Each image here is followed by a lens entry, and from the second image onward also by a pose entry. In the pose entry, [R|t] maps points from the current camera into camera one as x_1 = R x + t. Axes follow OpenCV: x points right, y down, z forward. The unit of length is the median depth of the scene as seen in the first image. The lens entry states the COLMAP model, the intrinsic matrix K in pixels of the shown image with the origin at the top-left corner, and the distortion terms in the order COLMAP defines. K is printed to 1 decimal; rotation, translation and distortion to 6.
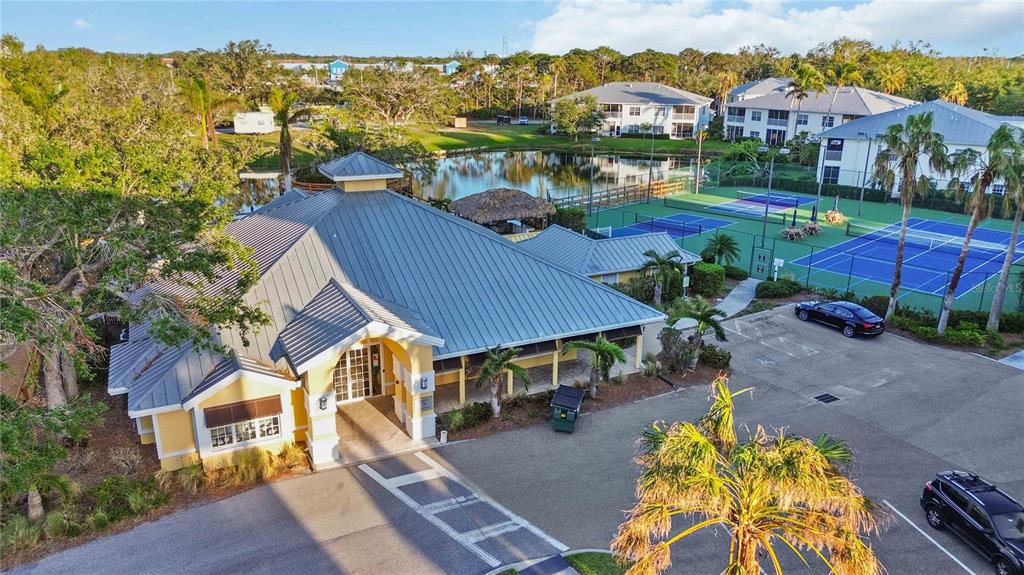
lens RADIAL K [[723.6, 0, 512.4], [0, 723.6, 282.8], [0, 0, 1]] dist [0.065238, -0.060675]
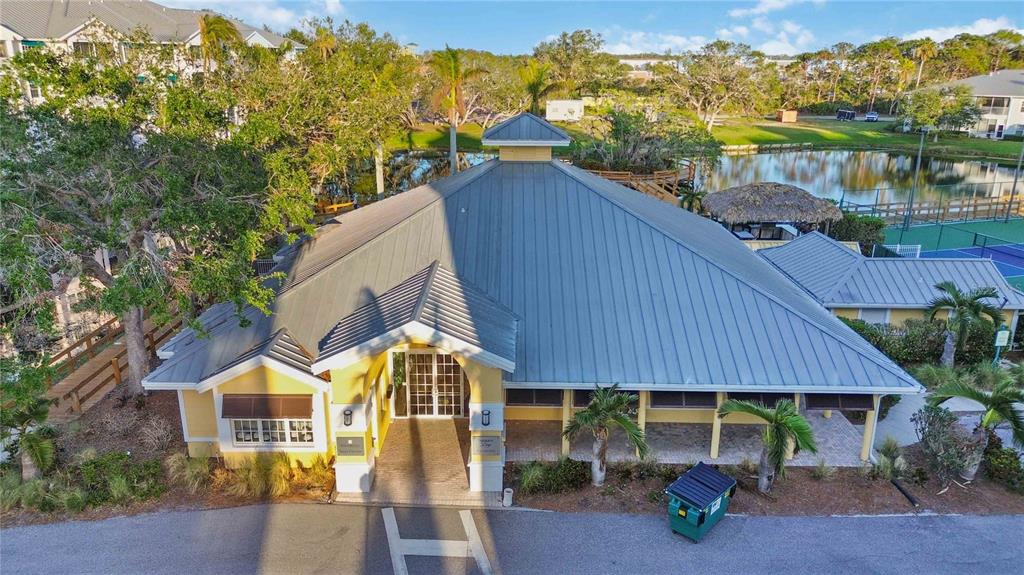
lens RADIAL K [[723.6, 0, 512.4], [0, 723.6, 282.8], [0, 0, 1]] dist [0.065238, -0.060675]
pose [[0.893974, 0.131149, -0.428498, 0.155015], [-0.131196, 0.990915, 0.029573, -0.015264], [0.428484, 0.029780, 0.903059, 0.286735]]
